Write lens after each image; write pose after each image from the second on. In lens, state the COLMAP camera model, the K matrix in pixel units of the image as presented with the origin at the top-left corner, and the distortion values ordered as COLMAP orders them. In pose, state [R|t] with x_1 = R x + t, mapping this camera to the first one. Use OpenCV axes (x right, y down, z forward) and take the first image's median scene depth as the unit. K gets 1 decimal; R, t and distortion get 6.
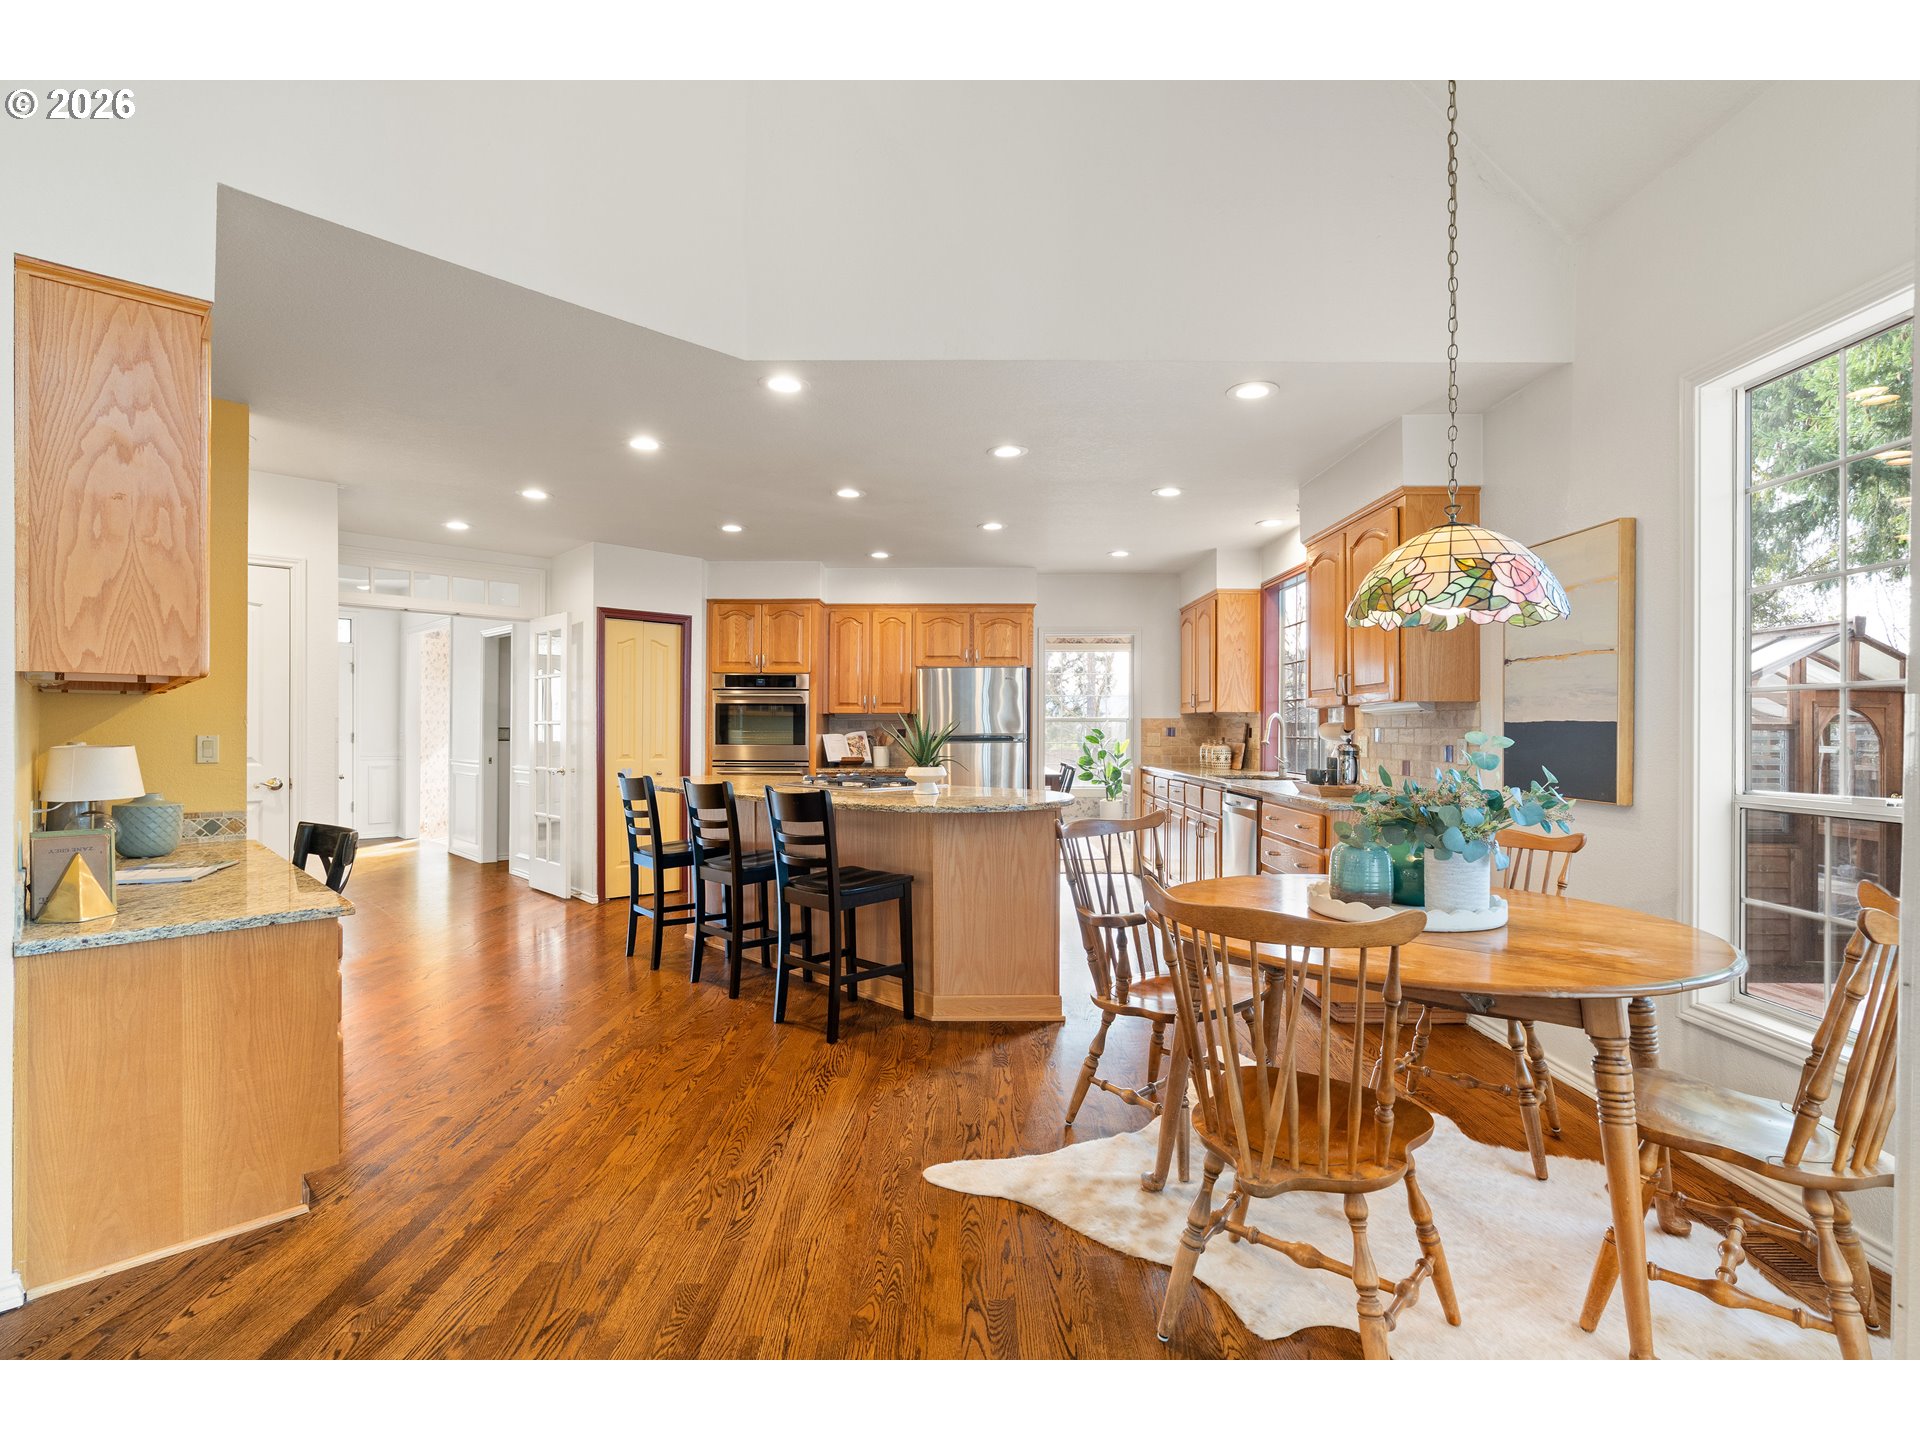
lens RADIAL K [[879.5, 0, 960.0], [0, 879.5, 720.0], [0, 0, 1]] dist [0.001331, 0.000302]
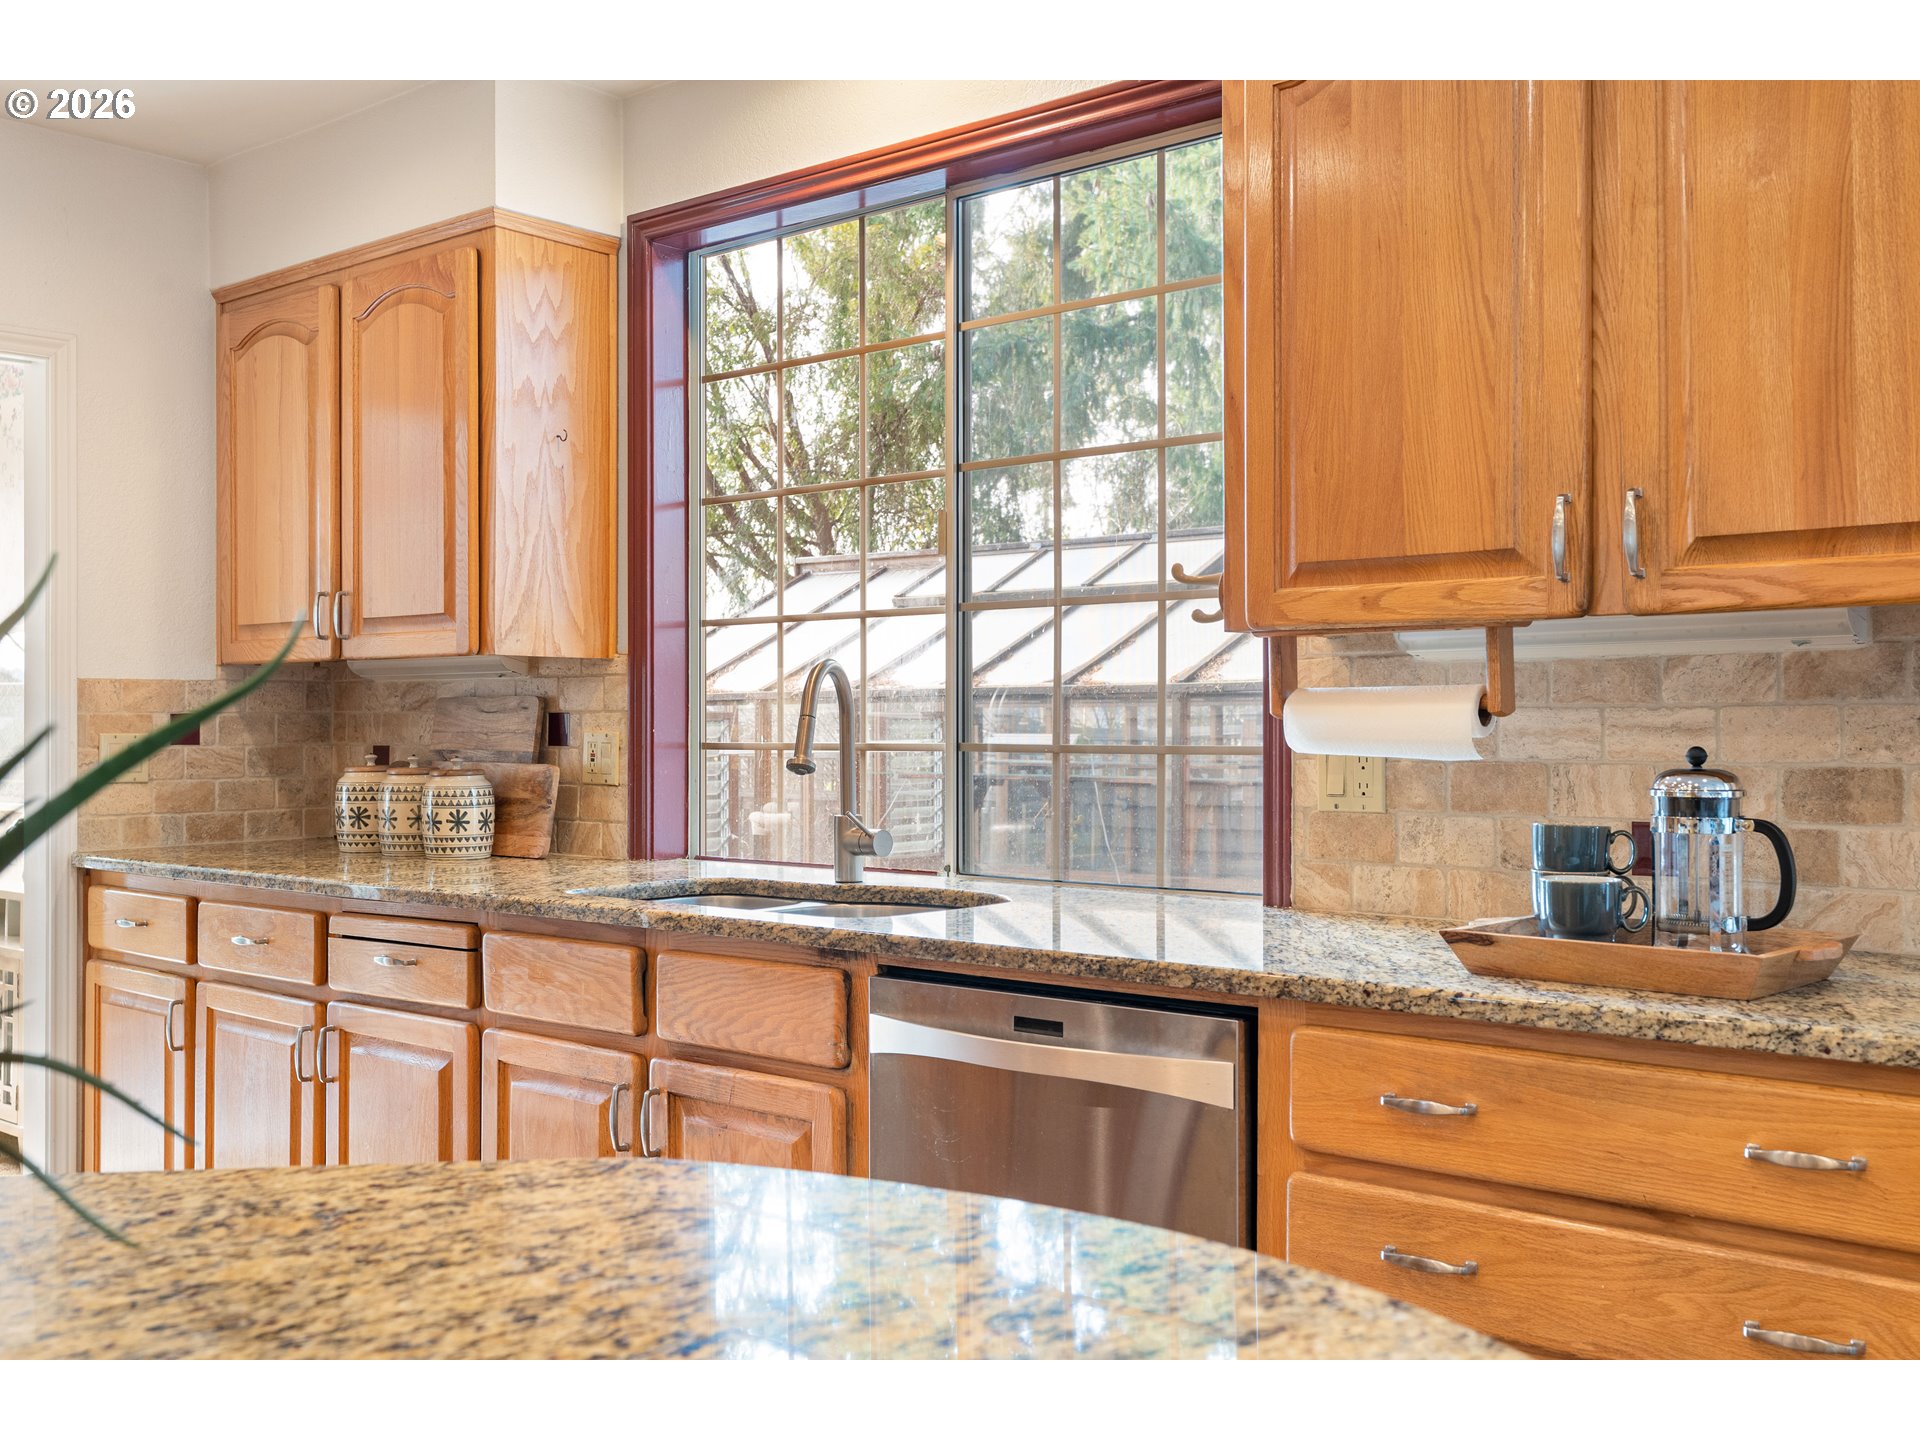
lens RADIAL K [[1883.2, 0, 960.0], [0, 1883.2, 720.0], [0, 0, 1]] dist [0.004450, 0.003718]
pose [[0.655383, -0.001848, 0.755294, -0.057447], [-0.003957, 0.999975, 0.005880, 0.006867], [-0.755286, -0.006842, 0.655360, 0.481890]]
